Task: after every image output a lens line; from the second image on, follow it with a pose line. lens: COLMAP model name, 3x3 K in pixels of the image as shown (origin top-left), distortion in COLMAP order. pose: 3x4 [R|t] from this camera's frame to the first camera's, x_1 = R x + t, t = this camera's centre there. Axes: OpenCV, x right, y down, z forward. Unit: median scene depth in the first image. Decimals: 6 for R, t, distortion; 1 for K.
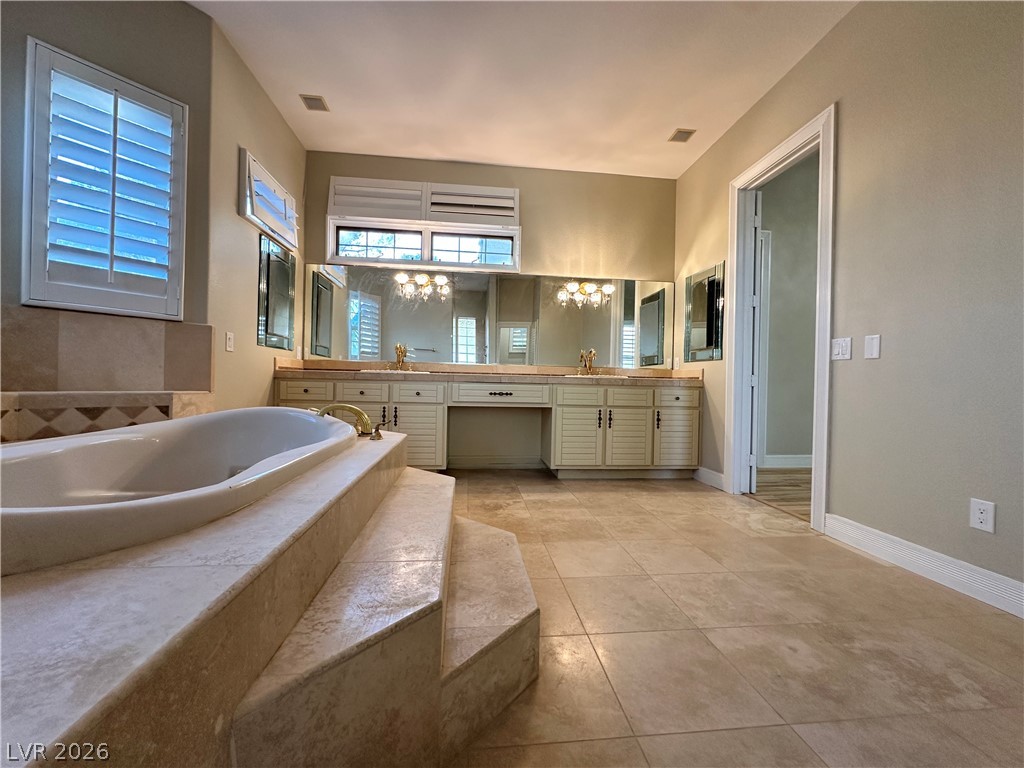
lens RADIAL K [[407.4, 0, 513.3], [0, 407.4, 383.9], [0, 0, 1]] dist [-0.005762, 0.001983]
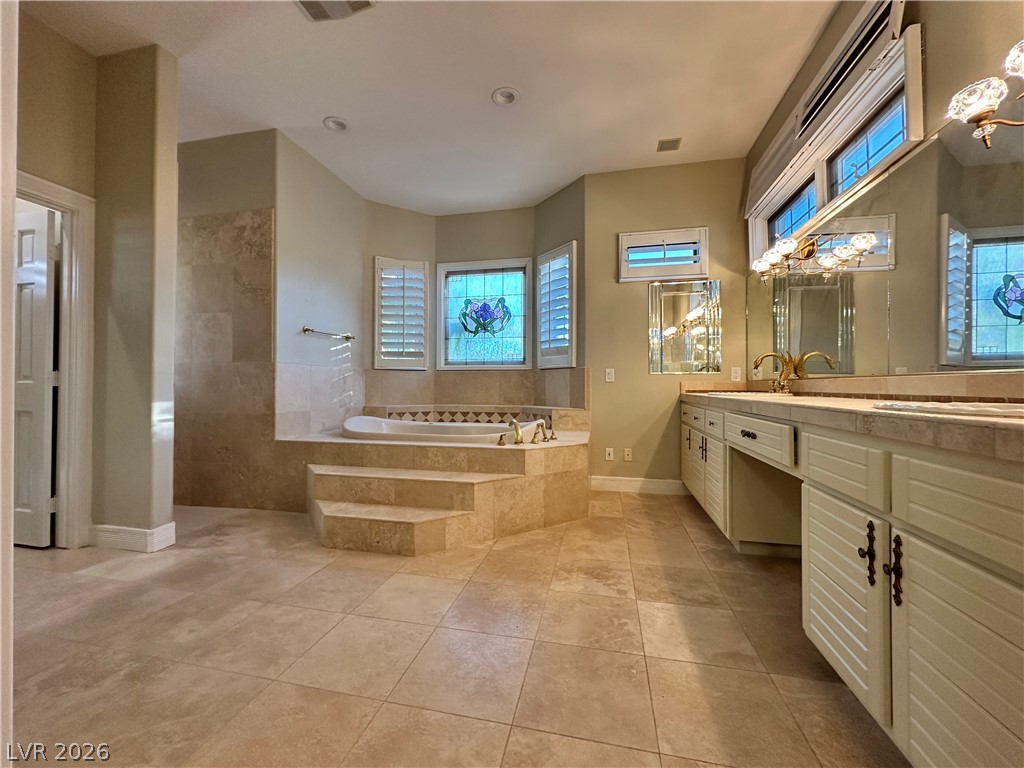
lens RADIAL K [[407.4, 0, 513.9], [0, 407.4, 384.0], [0, 0, 1]] dist [-0.005762, 0.001983]
pose [[-0.322894, -0.026689, -0.946059, 0.759306], [-0.009594, 0.999643, -0.024926, -0.034159], [0.946387, 0.001028, -0.323035, 1.131431]]
